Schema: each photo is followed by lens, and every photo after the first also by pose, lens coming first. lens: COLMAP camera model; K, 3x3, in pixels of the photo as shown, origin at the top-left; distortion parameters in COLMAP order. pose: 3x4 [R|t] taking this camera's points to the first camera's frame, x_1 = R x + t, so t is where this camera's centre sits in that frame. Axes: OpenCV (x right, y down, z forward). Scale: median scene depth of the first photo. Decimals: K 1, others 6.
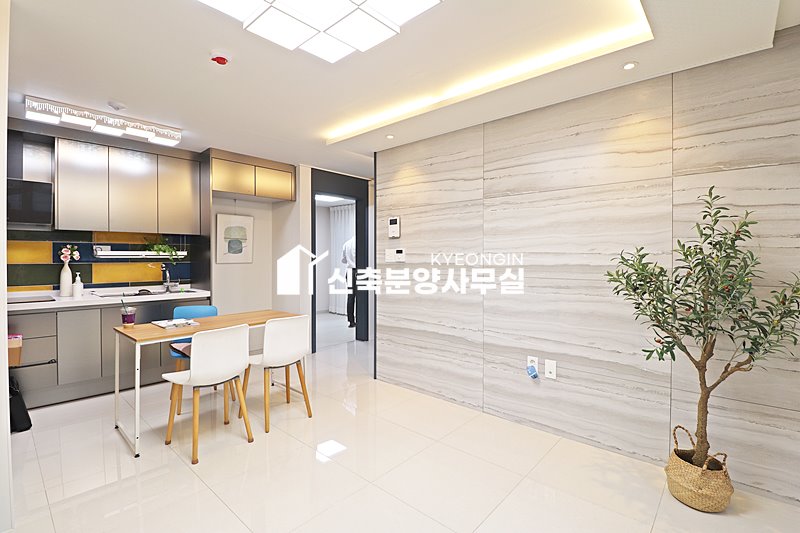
lens RADIAL K [[370.9, 0, 405.3], [0, 370.9, 261.0], [0, 0, 1]] dist [-0.012444, -0.005563]
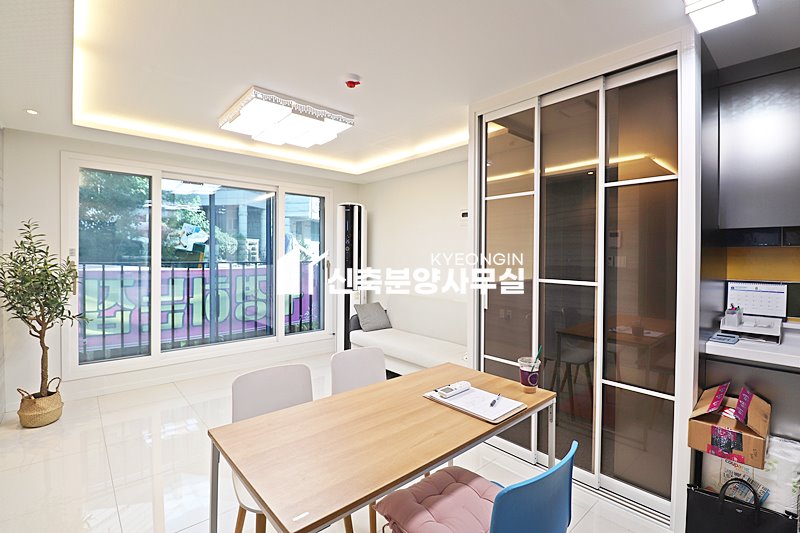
lens RADIAL K [[370.9, 0, 400.0], [0, 370.9, 260.1], [0, 0, 1]] dist [-0.012444, -0.005563]
pose [[-0.991393, -0.010654, 0.130487, -0.461182], [-0.008359, 0.999801, 0.018126, -0.031761], [-0.130654, 0.016880, -0.991284, 1.207567]]
